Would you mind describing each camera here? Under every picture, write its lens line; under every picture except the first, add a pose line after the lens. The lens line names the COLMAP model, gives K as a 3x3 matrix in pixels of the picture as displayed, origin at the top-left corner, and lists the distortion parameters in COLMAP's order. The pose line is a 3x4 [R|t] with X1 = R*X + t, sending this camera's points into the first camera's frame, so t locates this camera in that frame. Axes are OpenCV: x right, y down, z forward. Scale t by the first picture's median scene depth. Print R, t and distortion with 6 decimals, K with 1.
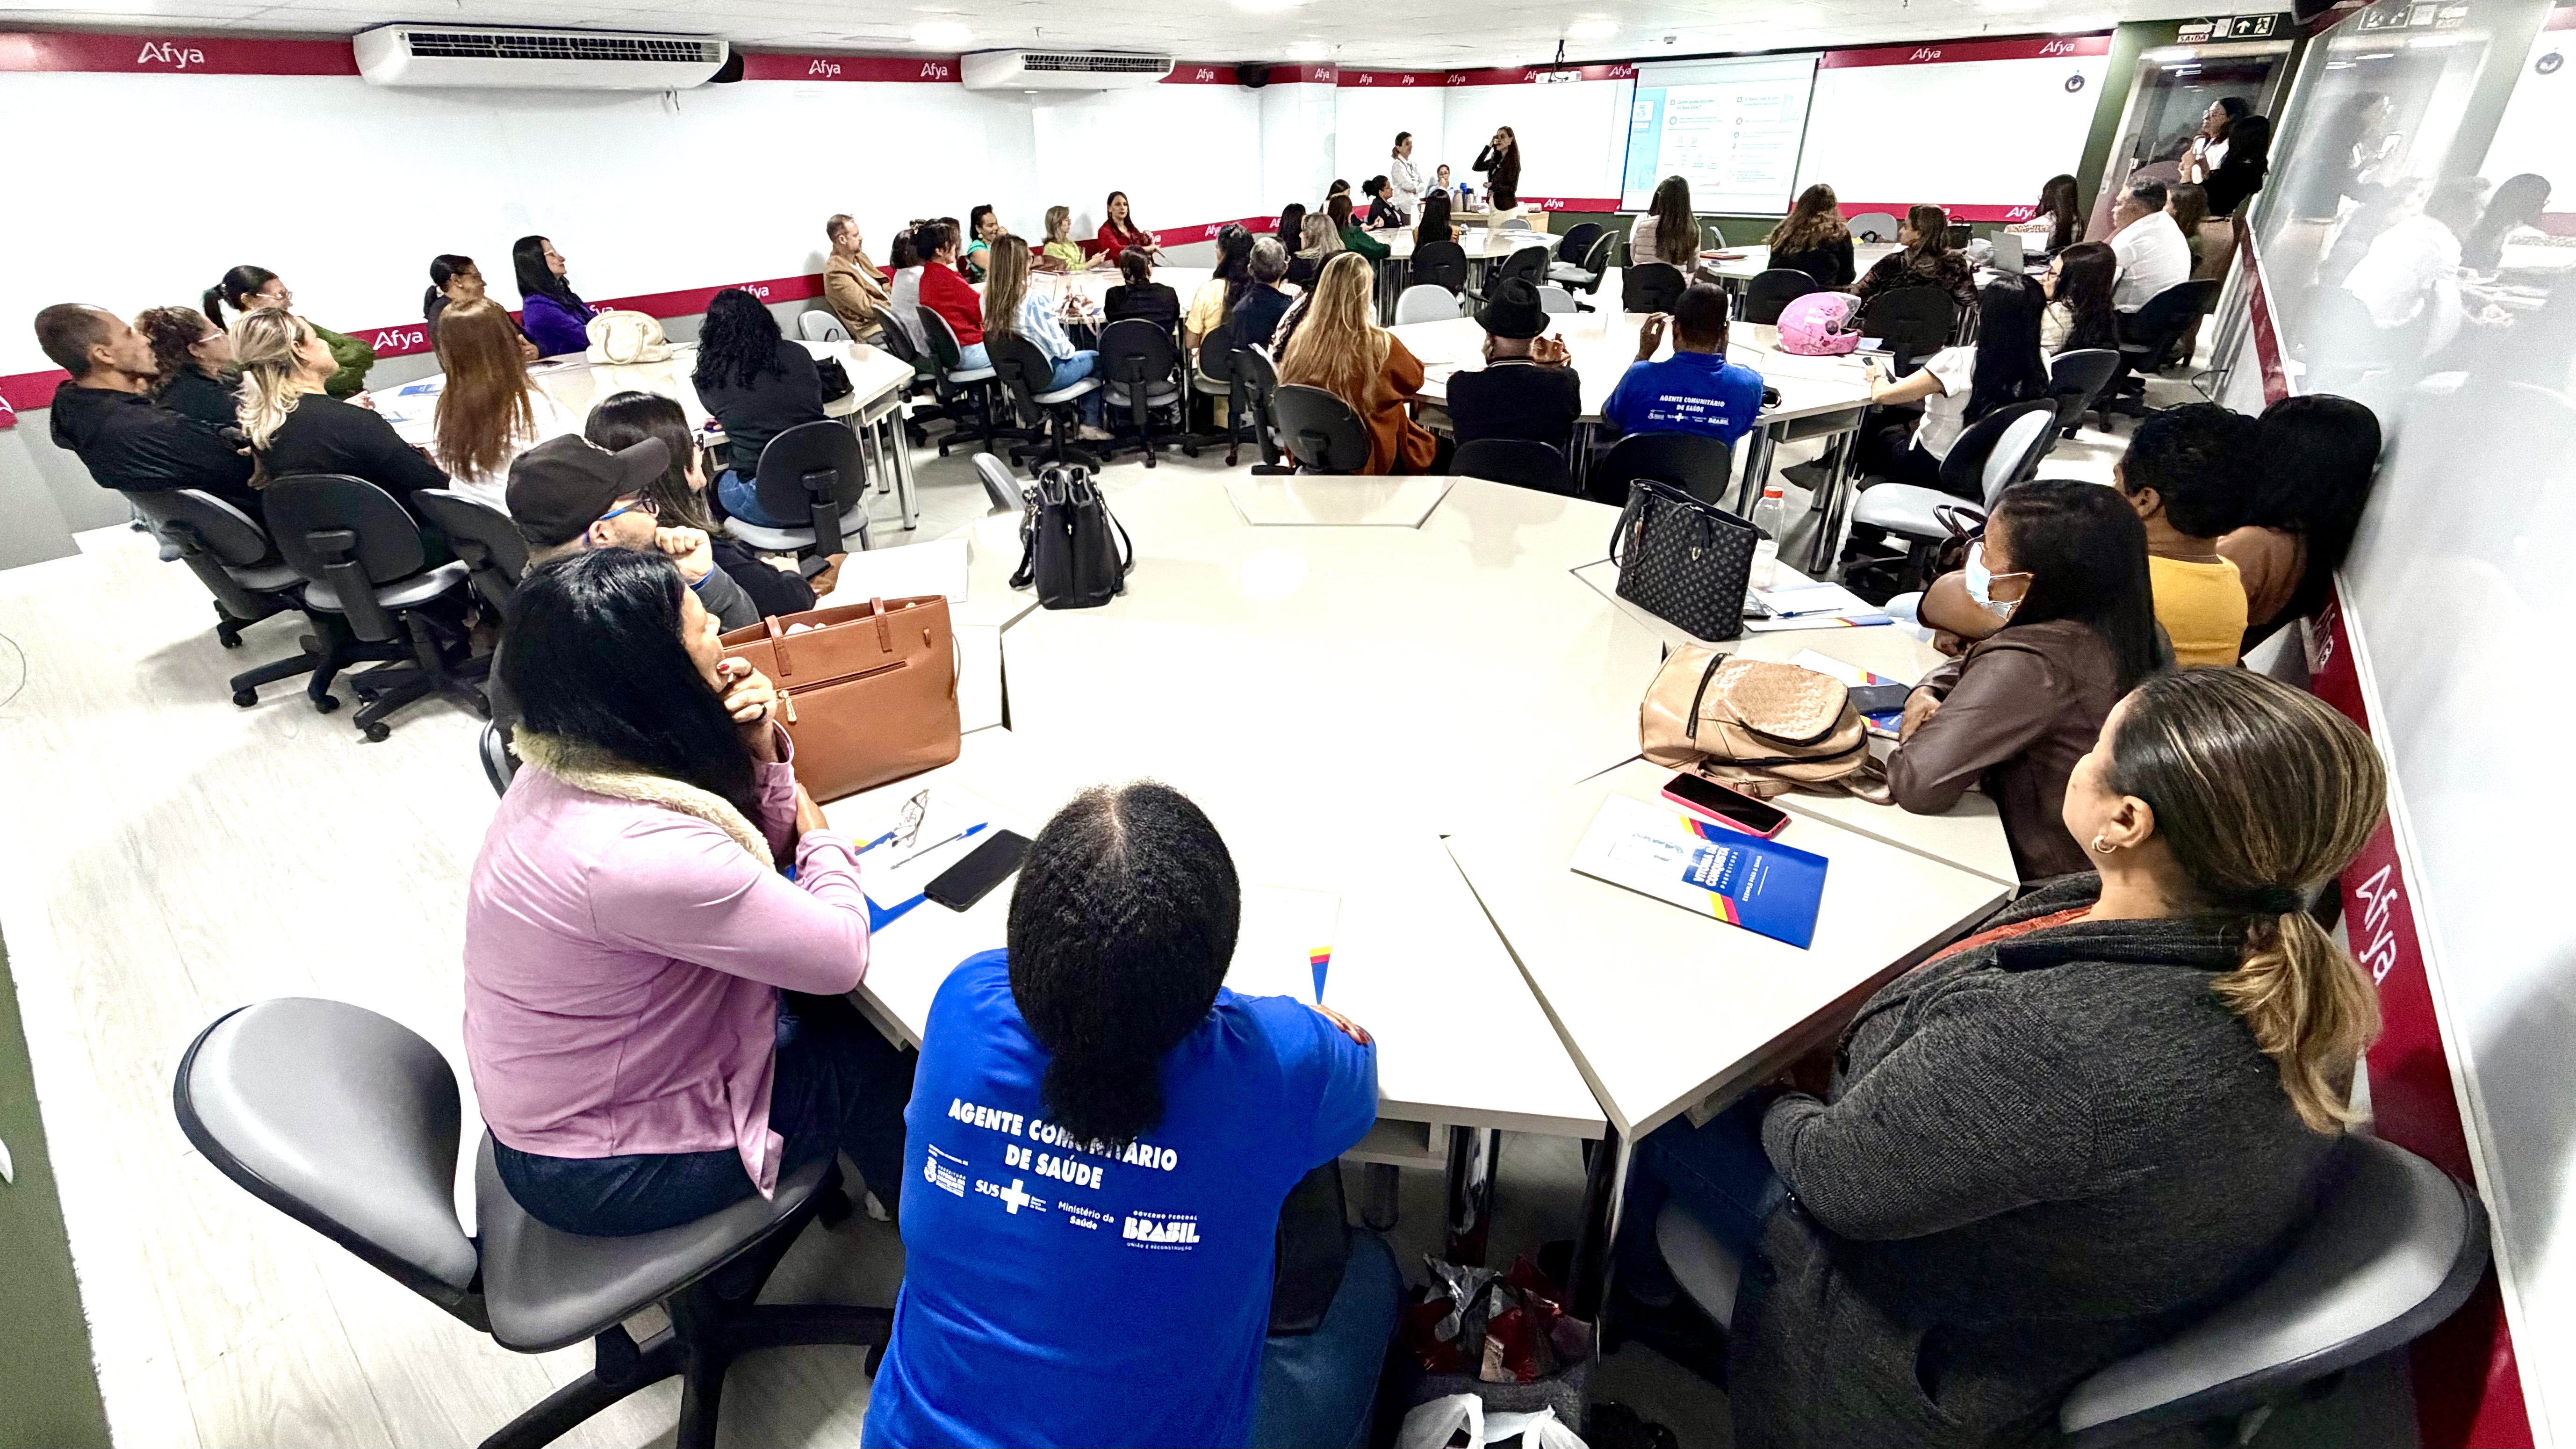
lens RADIAL K [[1055.9, 0, 1288.0], [0, 1055.9, 724.5], [0, 0, 1]] dist [0.002049, 0.000104]
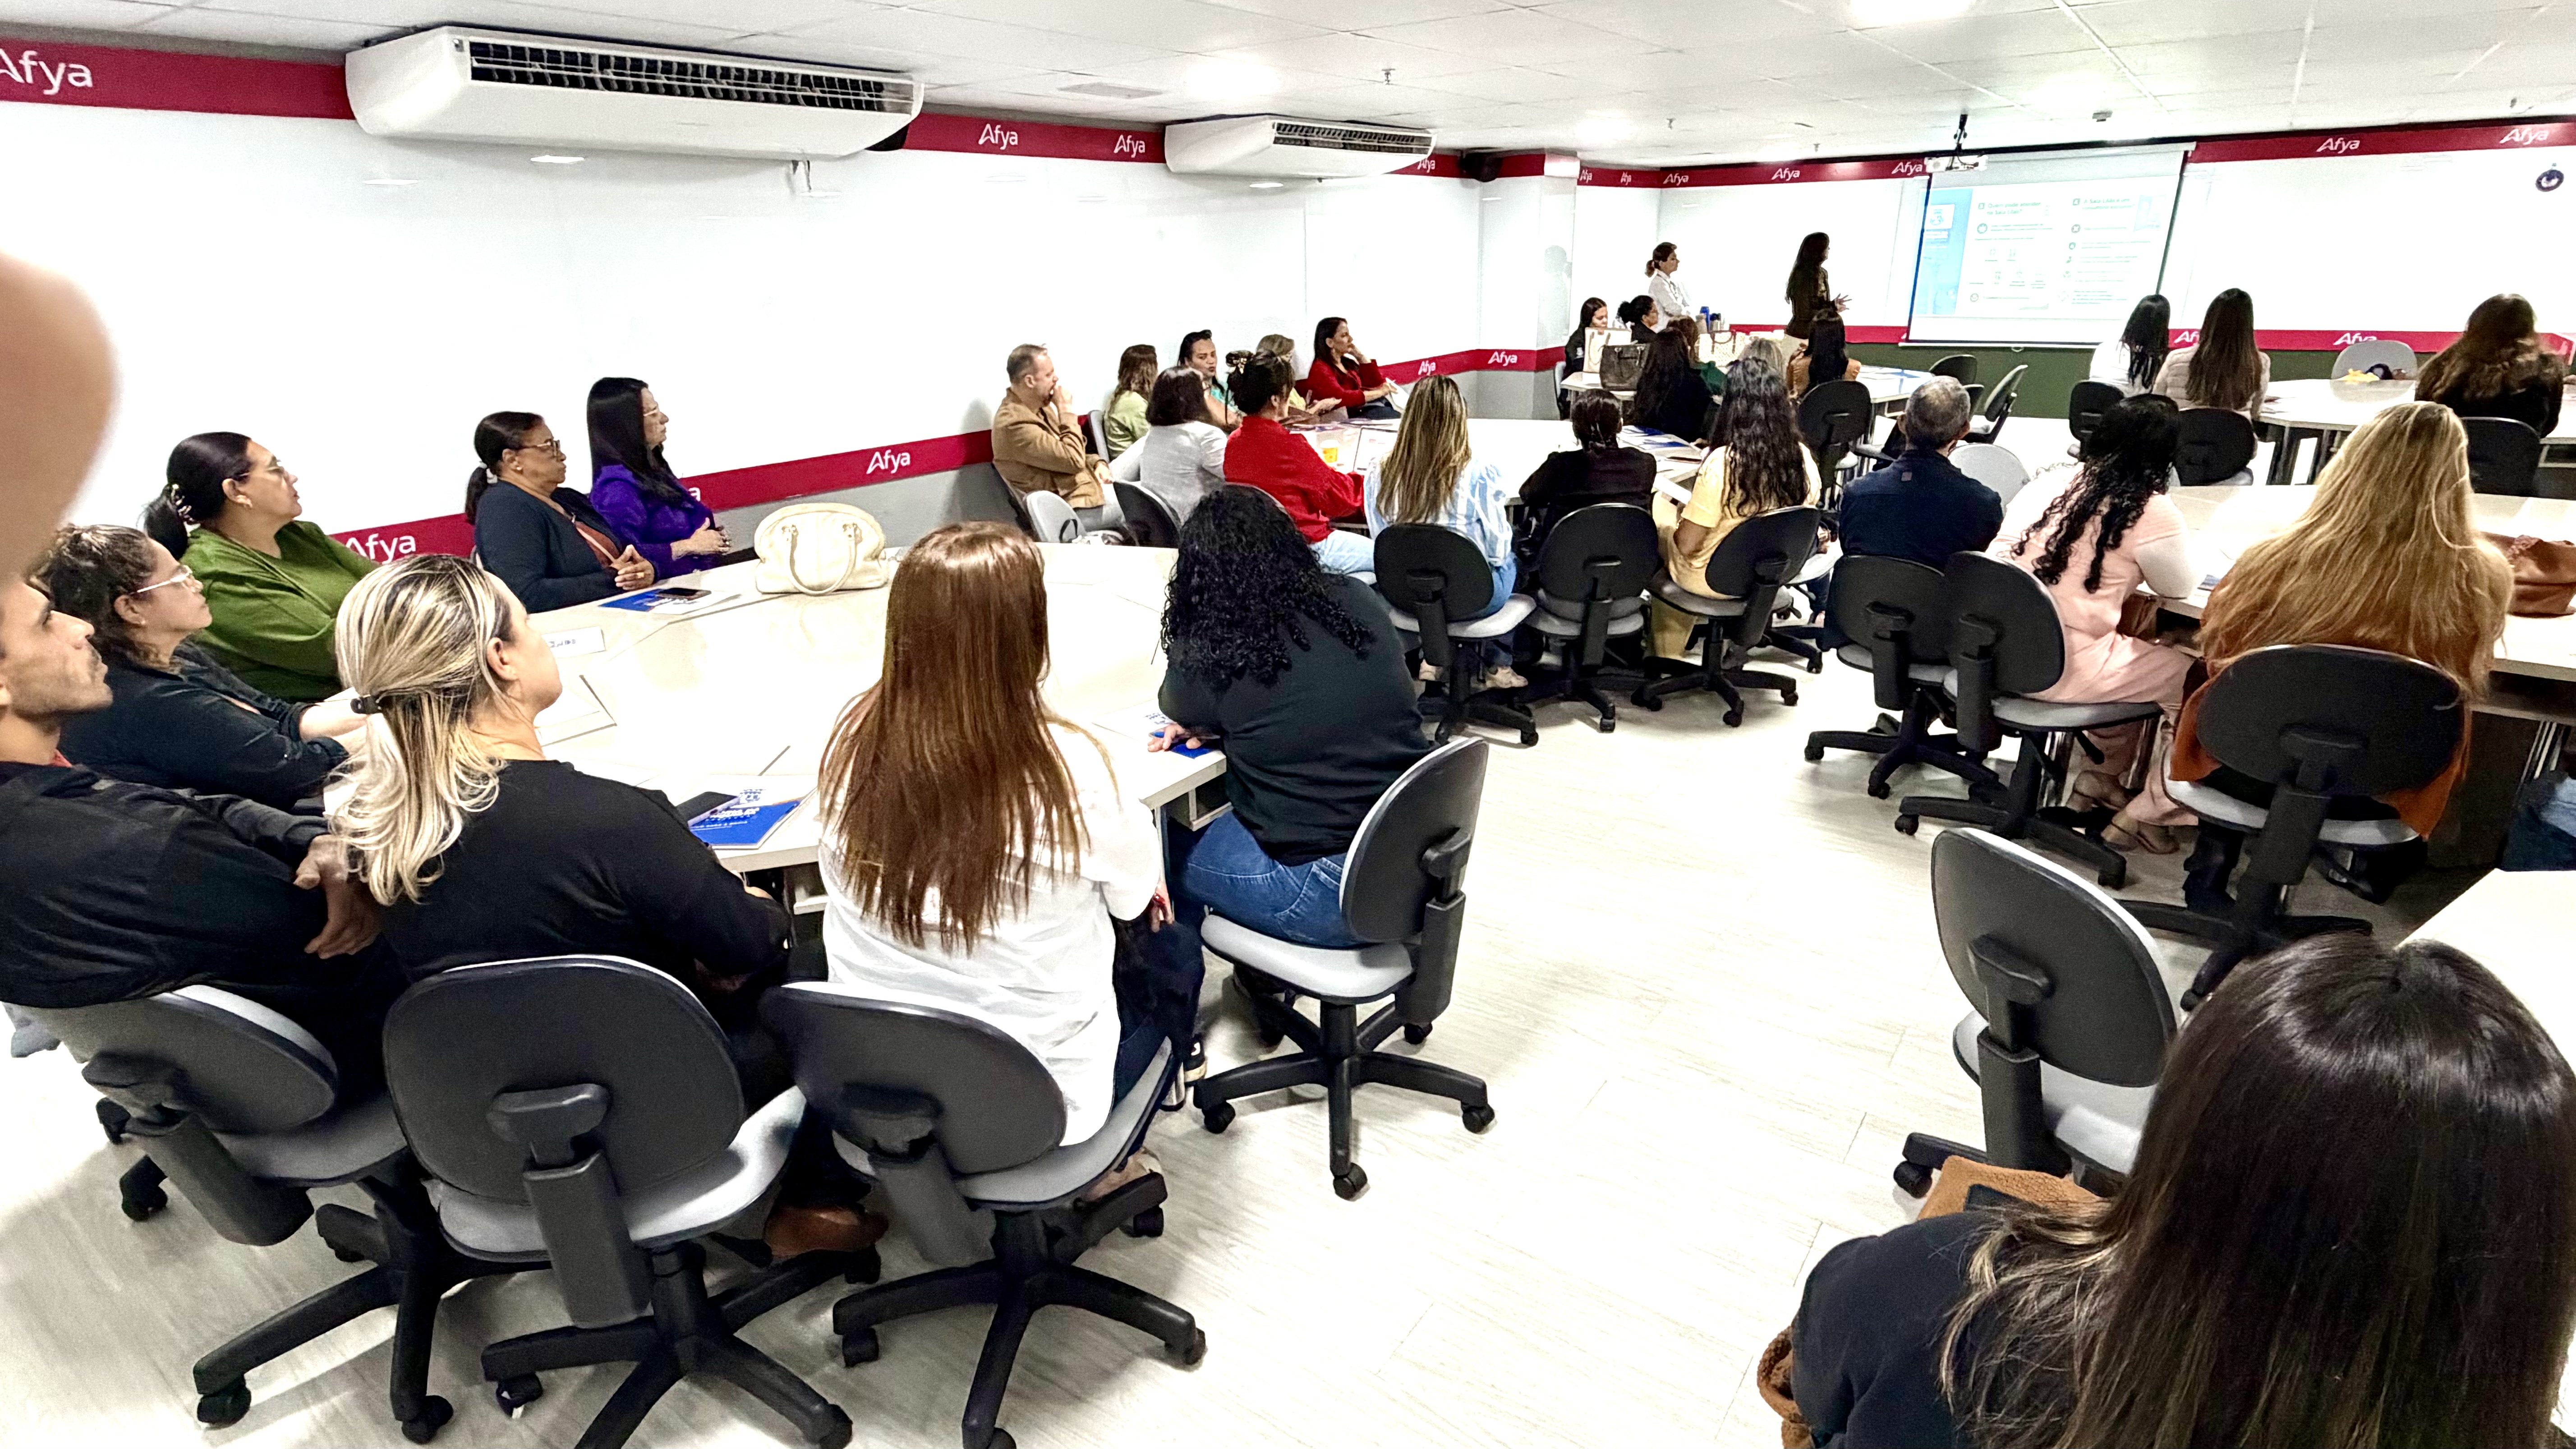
lens RADIAL K [[1246.9, 0, 1289.7], [0, 1246.9, 822.4], [0, 0, 1]] dist [0.002059, 0.000118]
pose [[0.998166, -0.023464, 0.055801, -0.363921], [0.028287, 0.995783, -0.087273, -0.131716], [-0.053518, 0.088692, 0.994620, 0.282751]]
